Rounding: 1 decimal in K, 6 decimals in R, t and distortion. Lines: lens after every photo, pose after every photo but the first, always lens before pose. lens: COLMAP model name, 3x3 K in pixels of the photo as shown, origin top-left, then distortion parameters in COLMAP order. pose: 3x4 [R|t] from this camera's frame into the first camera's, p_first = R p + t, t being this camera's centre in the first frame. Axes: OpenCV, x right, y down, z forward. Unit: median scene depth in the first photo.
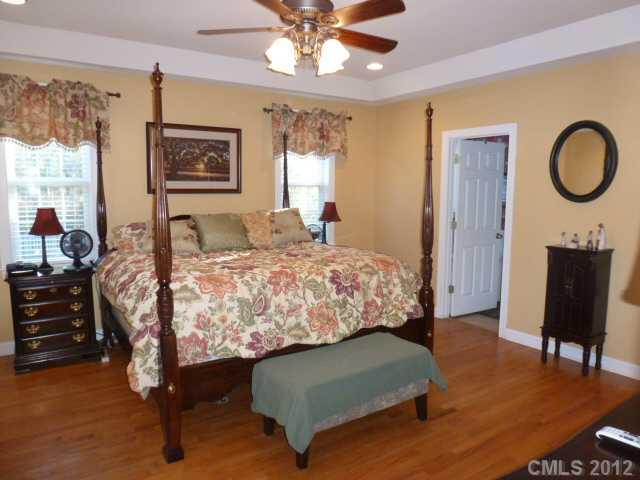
lens RADIAL K [[458.0, 0, 317.8], [0, 458.0, 235.7], [0, 0, 1]] dist [-0.007053, -0.000765]
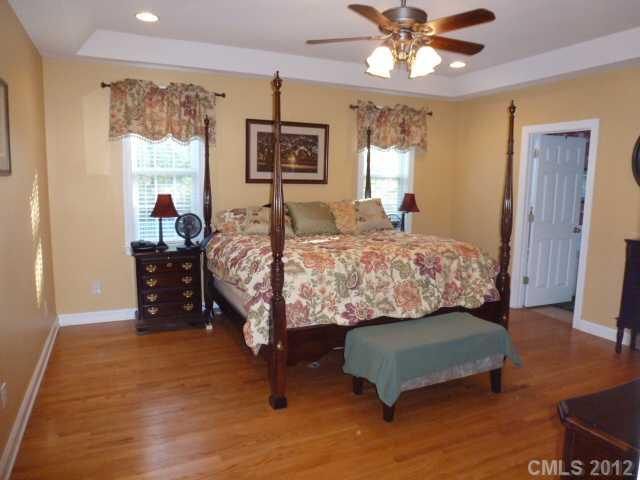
lens RADIAL K [[463.3, 0, 320.0], [0, 463.3, 240.0], [0, 0, 1]] dist [-0.026629, 0.002040]
pose [[0.990857, 0.027534, -0.132076, -0.045559], [-0.024768, 0.999439, 0.022543, 0.020390], [0.132623, -0.019066, 0.990983, -0.119456]]
